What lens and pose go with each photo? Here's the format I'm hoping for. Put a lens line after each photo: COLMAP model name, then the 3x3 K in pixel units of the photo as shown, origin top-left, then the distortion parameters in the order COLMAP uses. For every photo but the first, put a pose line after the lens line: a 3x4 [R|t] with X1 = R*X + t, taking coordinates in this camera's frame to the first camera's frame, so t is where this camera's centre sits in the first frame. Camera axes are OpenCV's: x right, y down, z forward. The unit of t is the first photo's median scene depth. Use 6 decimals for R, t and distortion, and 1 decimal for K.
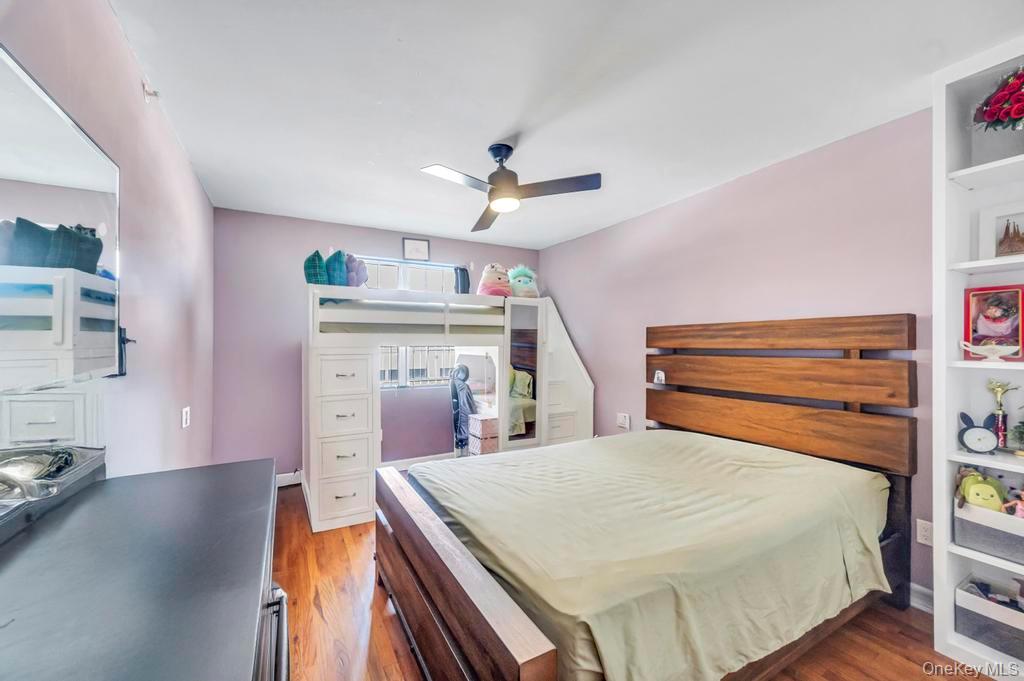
lens RADIAL K [[401.0, 0, 506.8], [0, 401.0, 344.2], [0, 0, 1]] dist [0.000097, 0.000201]
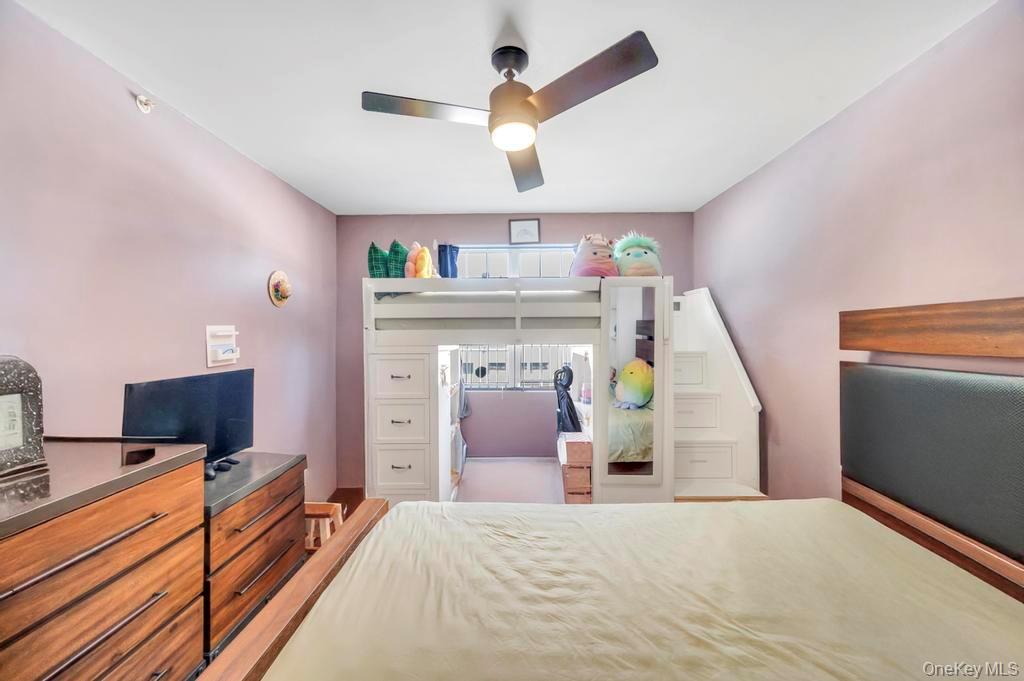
lens RADIAL K [[401.0, 0, 513.5], [0, 401.0, 332.0], [0, 0, 1]] dist [0.000097, 0.000201]
pose [[0.870736, -0.008456, -0.491678, 0.228901], [0.003878, 0.999939, -0.010330, -0.011135], [0.491736, 0.007088, 0.870716, 0.298305]]
